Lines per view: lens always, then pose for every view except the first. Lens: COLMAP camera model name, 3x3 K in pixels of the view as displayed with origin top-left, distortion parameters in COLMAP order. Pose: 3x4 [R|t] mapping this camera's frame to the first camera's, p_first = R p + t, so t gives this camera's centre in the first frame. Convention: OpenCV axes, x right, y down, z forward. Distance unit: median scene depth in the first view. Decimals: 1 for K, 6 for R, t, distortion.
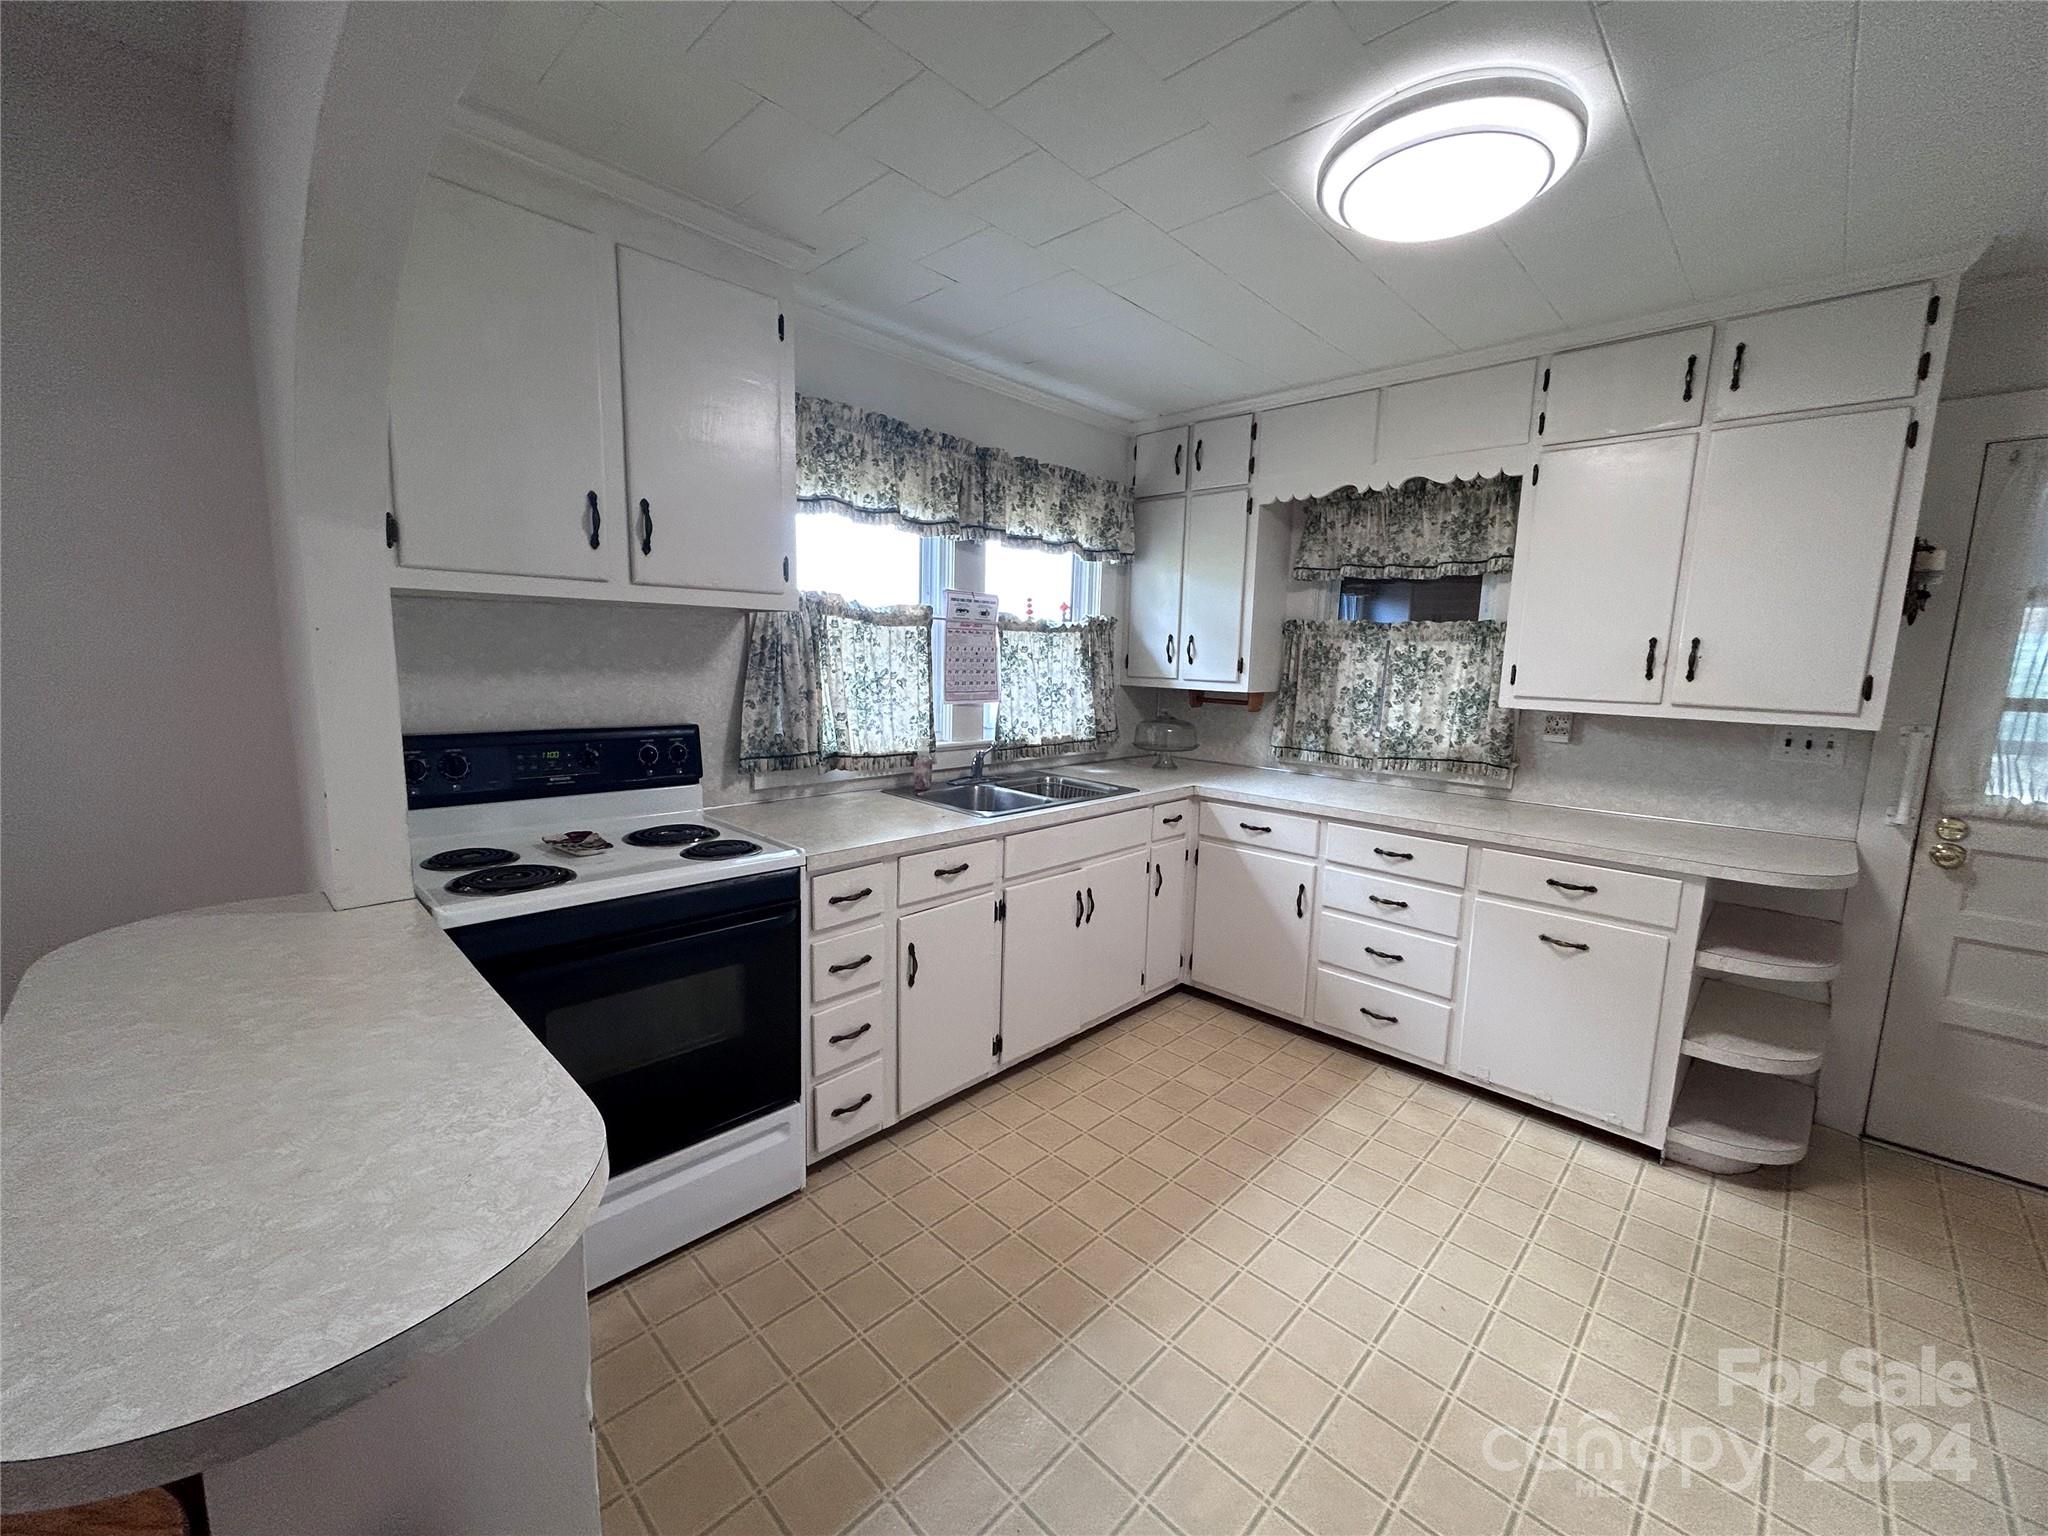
lens RADIAL K [[824.5, 0, 1026.3], [0, 824.5, 773.5], [0, 0, 1]] dist [0.000059, 0.000035]
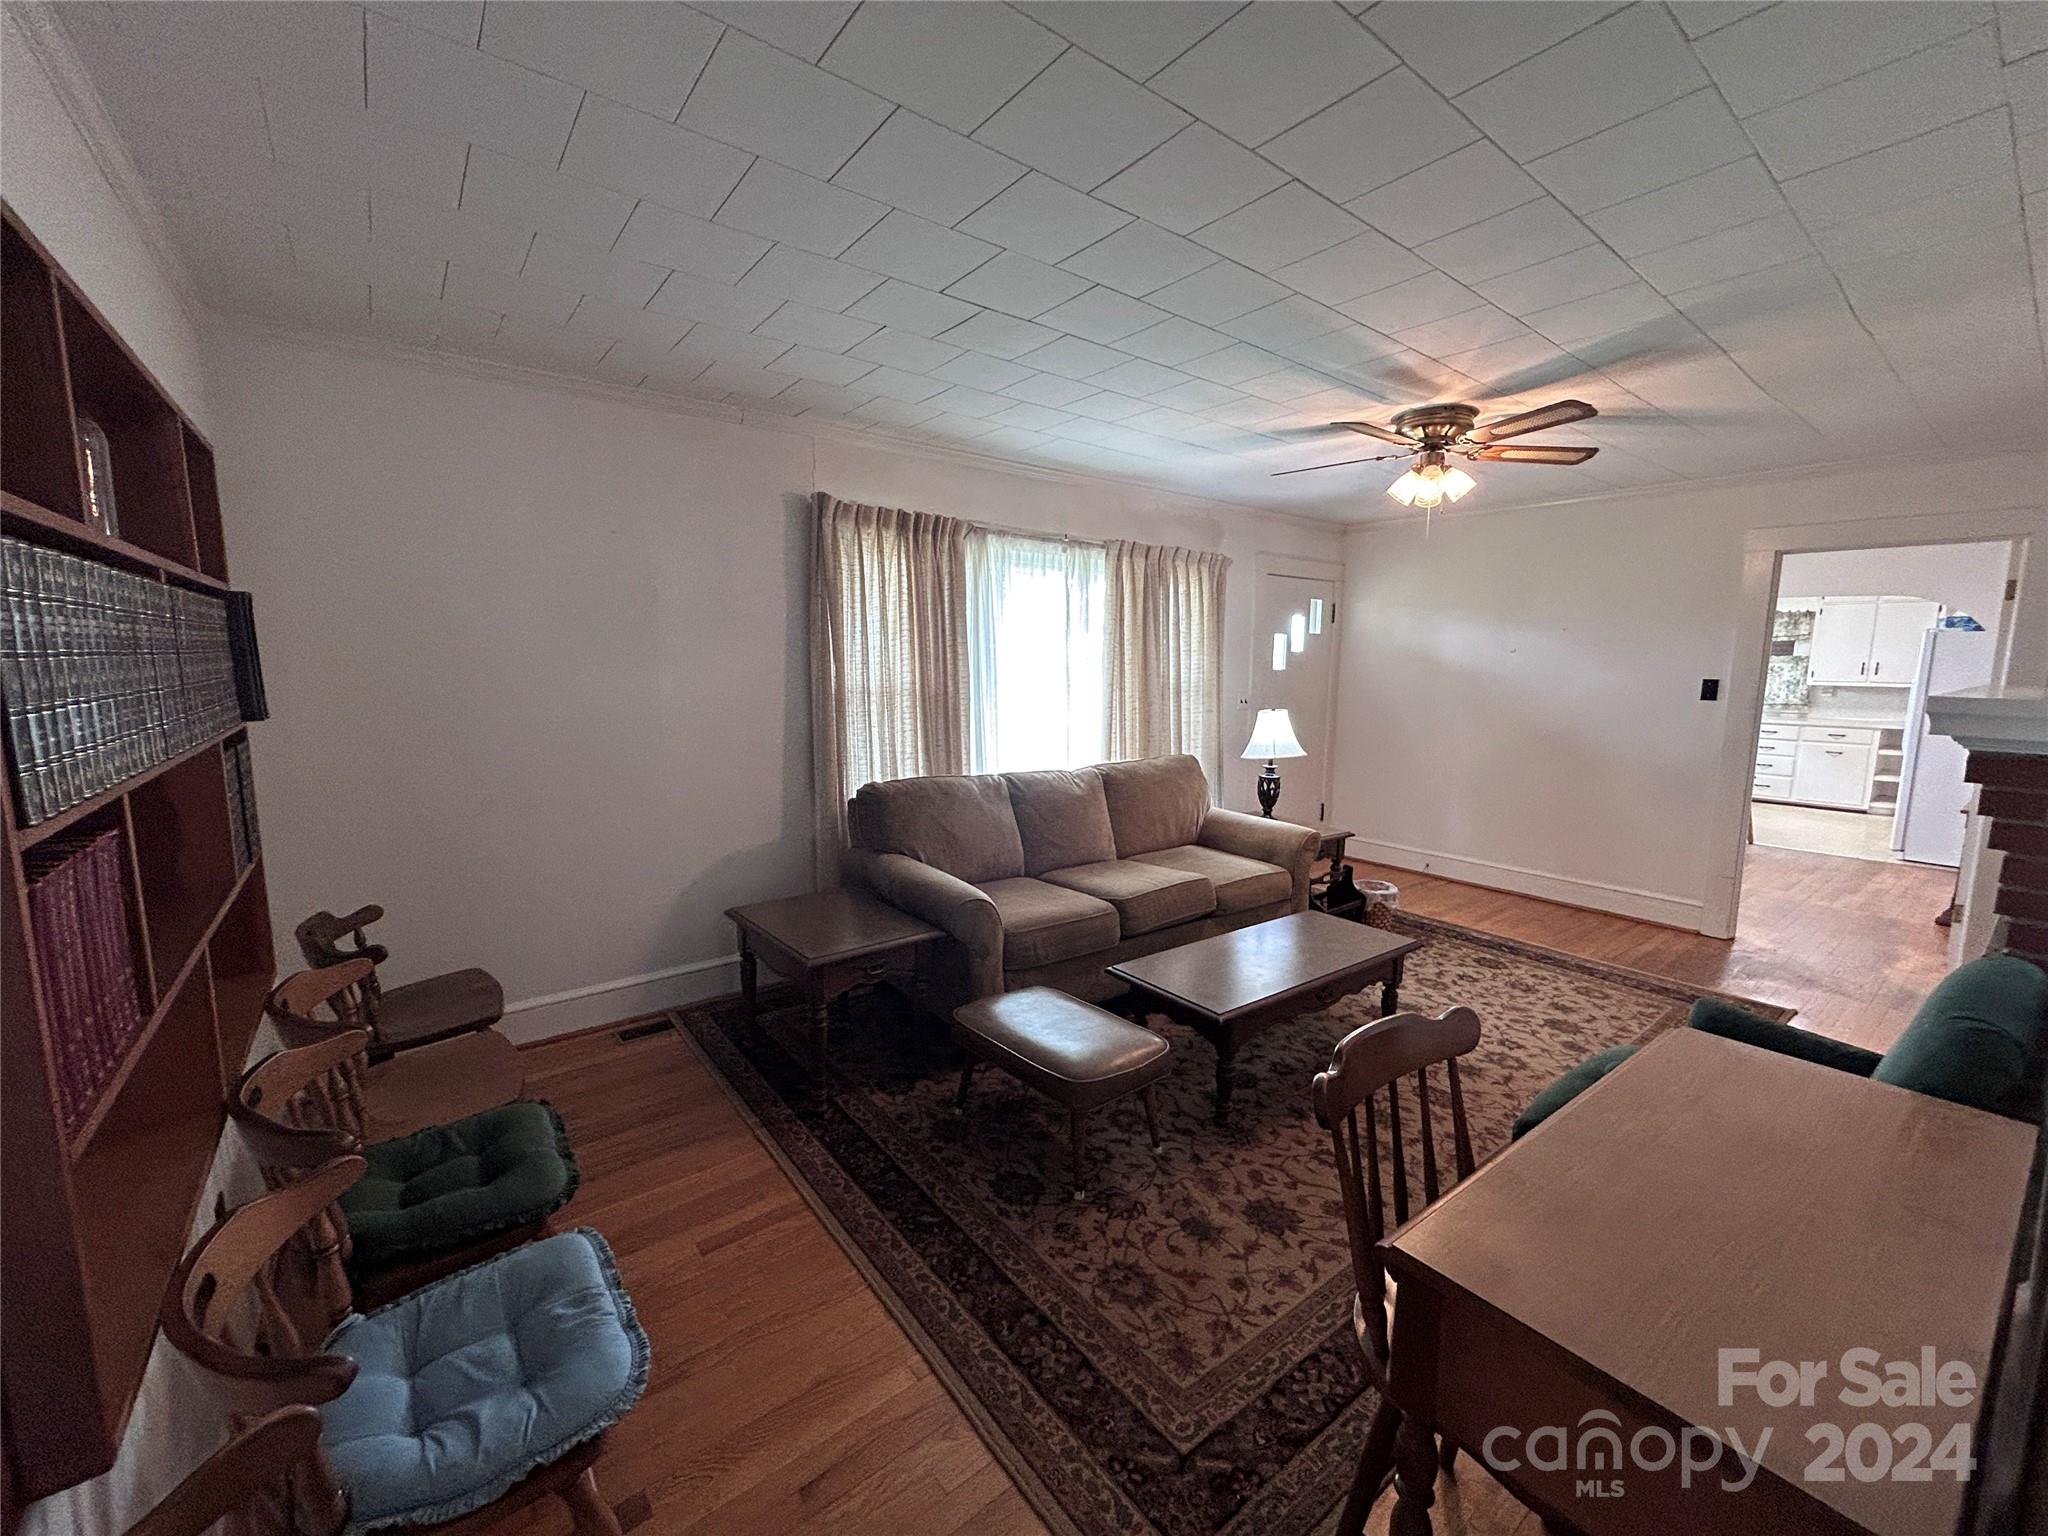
lens RADIAL K [[824.5, 0, 1026.3], [0, 824.5, 773.5], [0, 0, 1]] dist [0.000059, 0.000035]
pose [[0.989708, -0.000347, -0.143099, -1.943536], [-0.002153, 0.999848, -0.017319, 0.323583], [0.143083, 0.017449, 0.989557, -2.554143]]
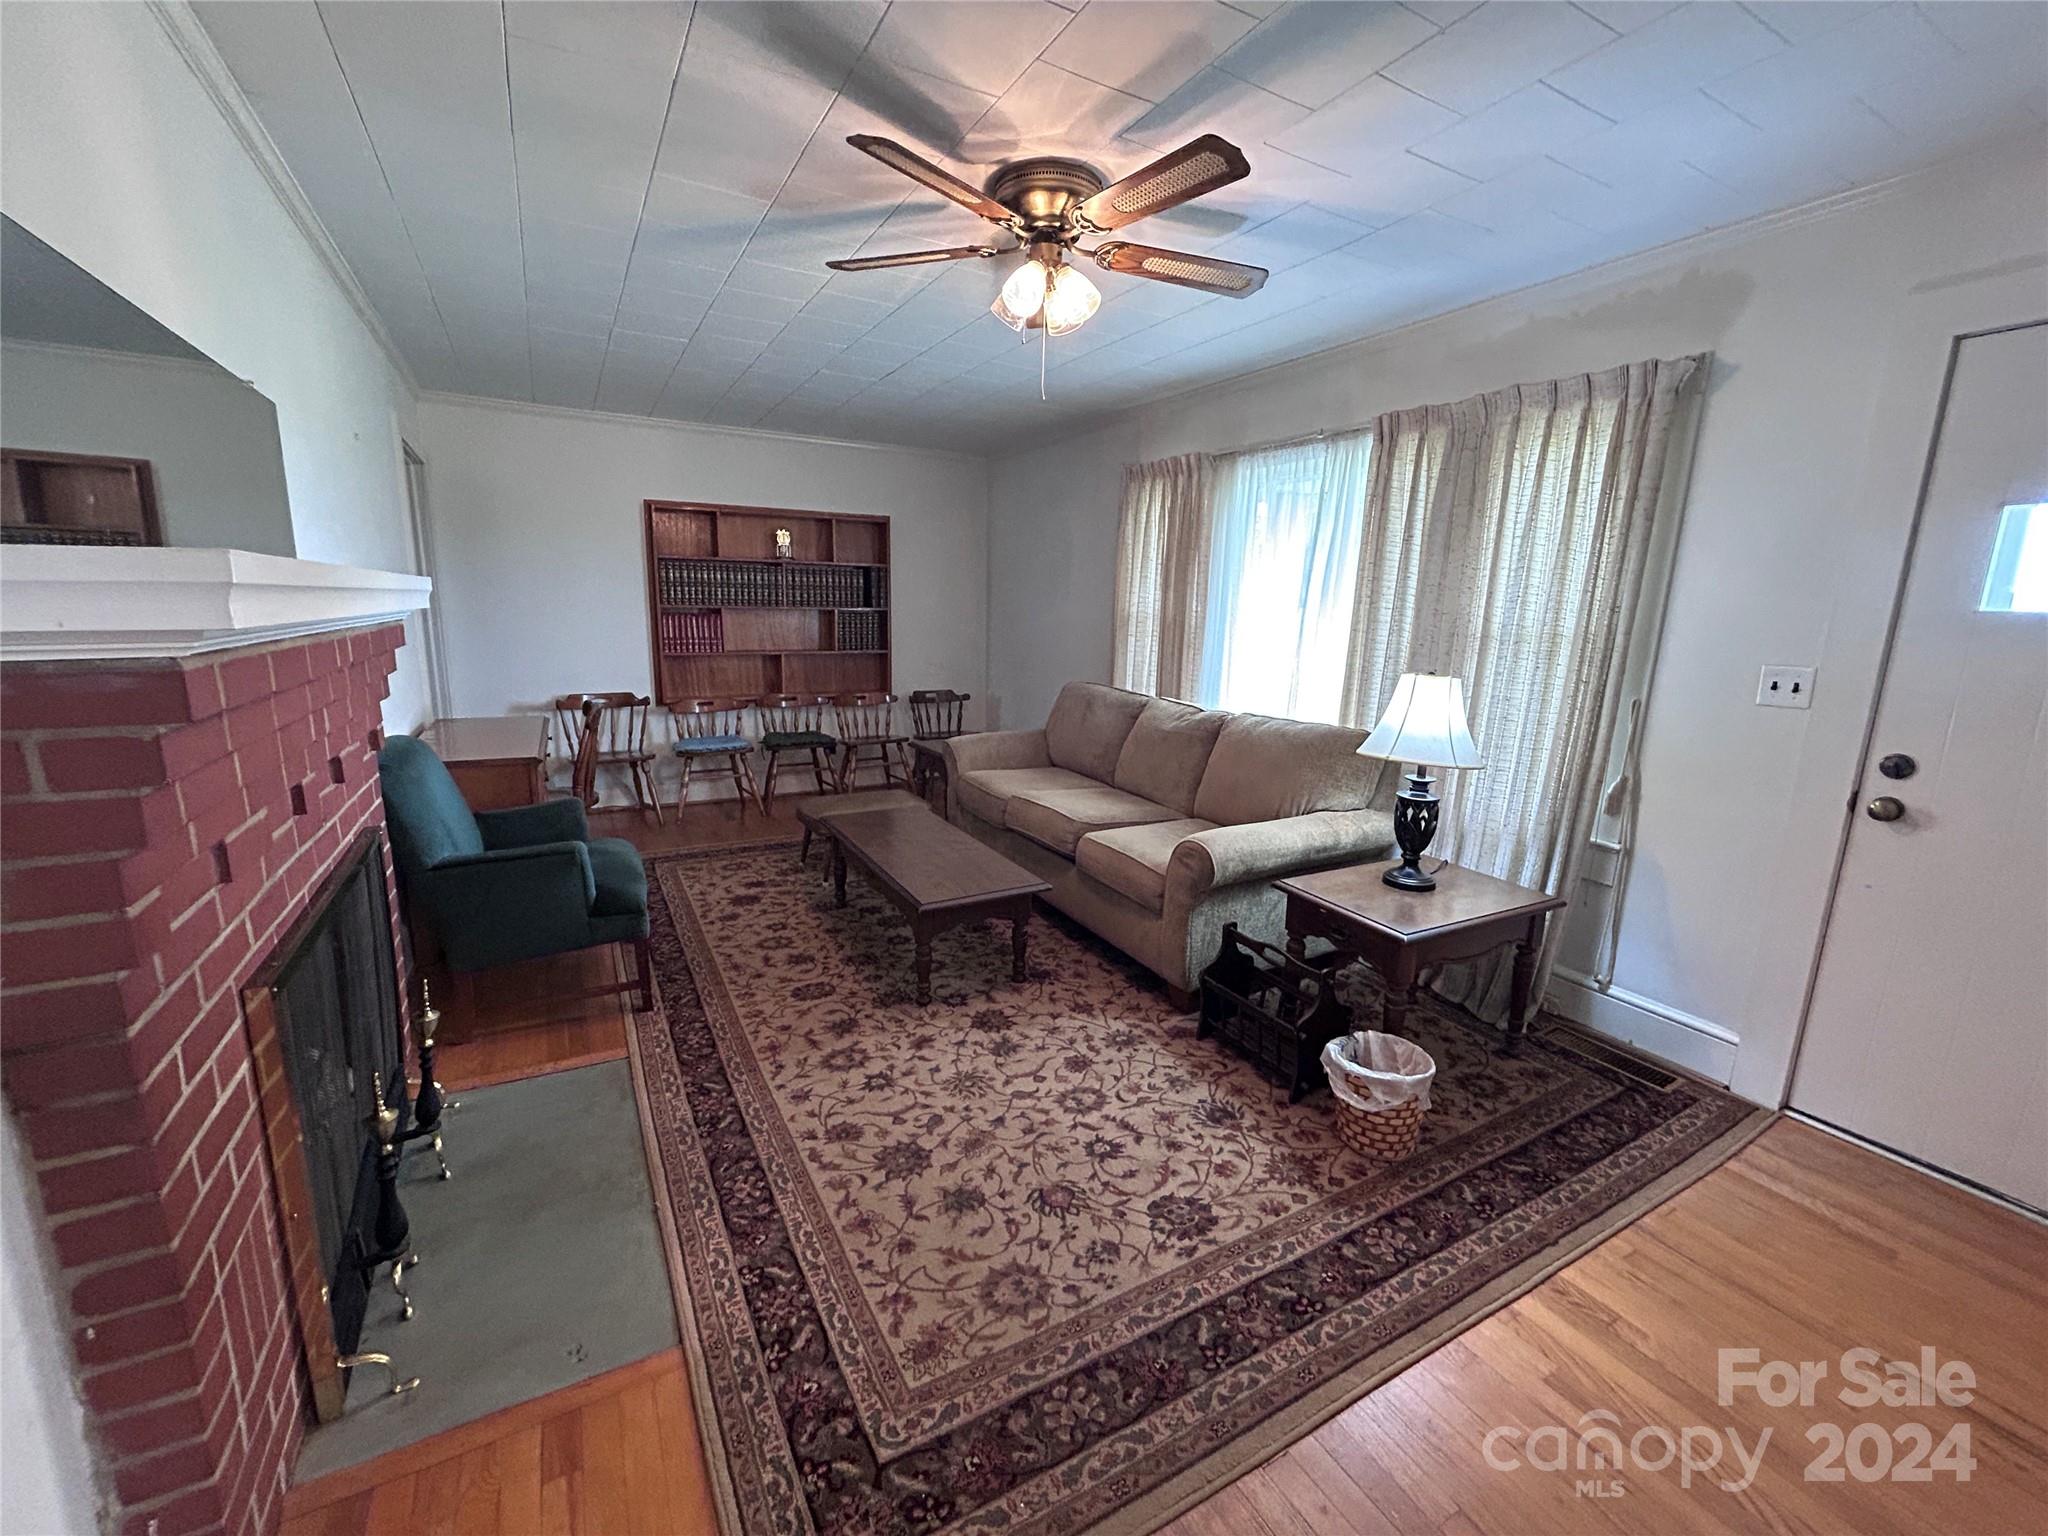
lens RADIAL K [[824.5, 0, 1026.3], [0, 824.5, 773.5], [0, 0, 1]] dist [0.000059, 0.000035]
pose [[-0.285857, 0.165467, -0.943878, -0.821210], [-0.174011, 0.959640, 0.220931, 0.164354], [0.942341, 0.227400, -0.245527, -1.154557]]
